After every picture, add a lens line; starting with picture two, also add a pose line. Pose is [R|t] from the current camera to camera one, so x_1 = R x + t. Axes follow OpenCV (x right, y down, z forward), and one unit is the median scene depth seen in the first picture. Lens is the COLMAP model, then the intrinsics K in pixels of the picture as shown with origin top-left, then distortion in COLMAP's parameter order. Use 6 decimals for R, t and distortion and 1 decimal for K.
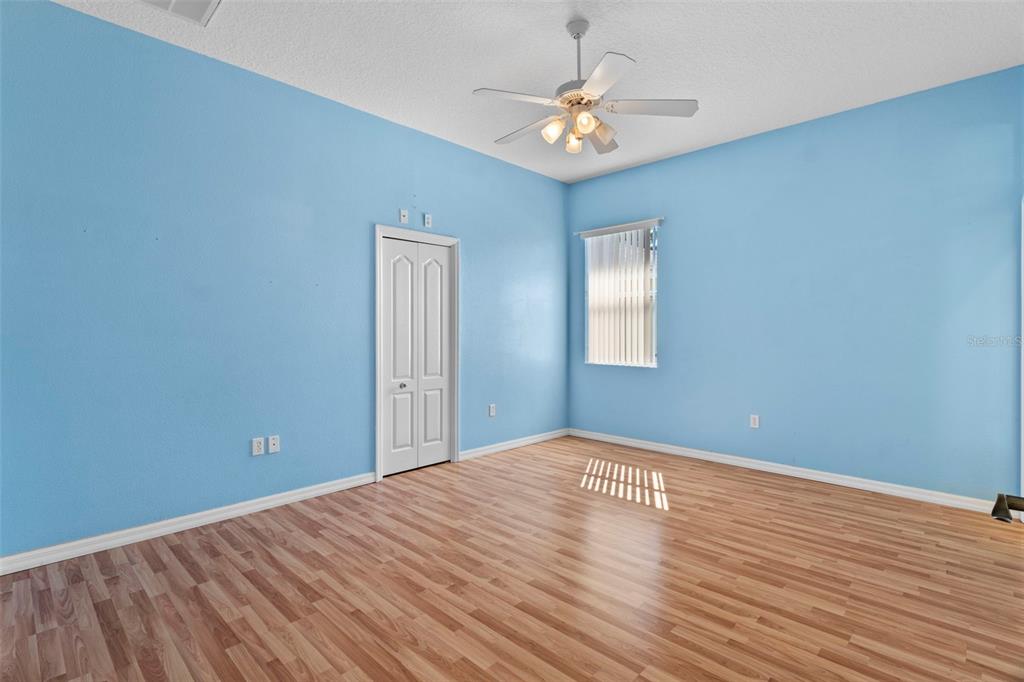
lens RADIAL K [[536.3, 0, 509.8], [0, 536.3, 331.7], [0, 0, 1]] dist [-0.000840, -0.000096]
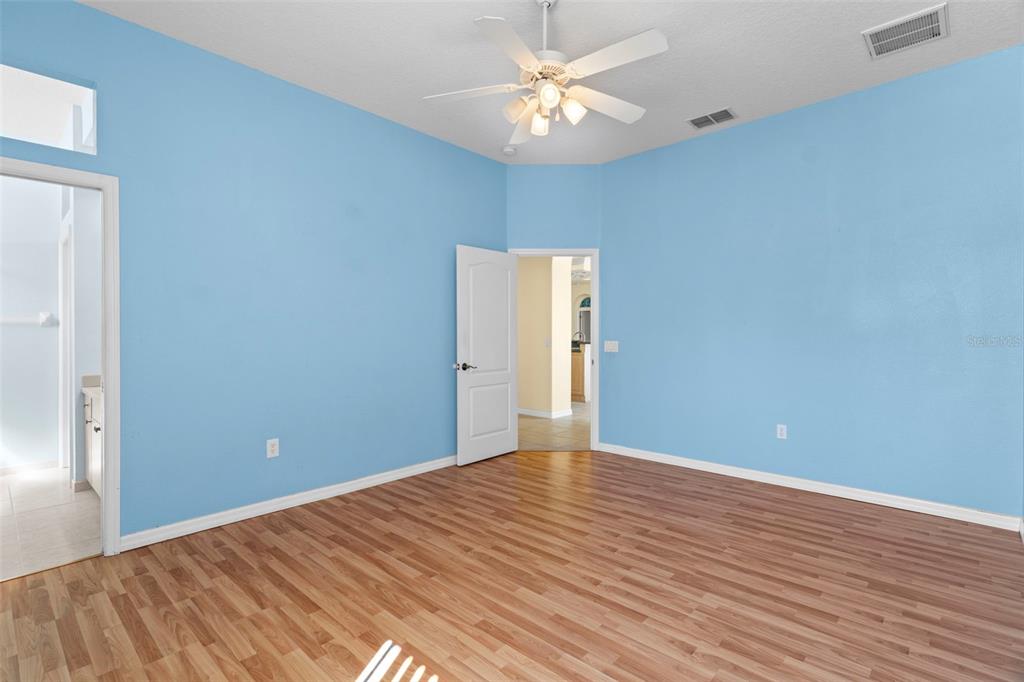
lens RADIAL K [[536.3, 0, 509.8], [0, 536.3, 331.7], [0, 0, 1]] dist [-0.000840, -0.000096]
pose [[-0.999718, -0.001428, -0.023710, 0.215719], [-0.001436, 0.999999, 0.000298, -0.002282], [0.023710, 0.000332, -0.999719, 1.945294]]
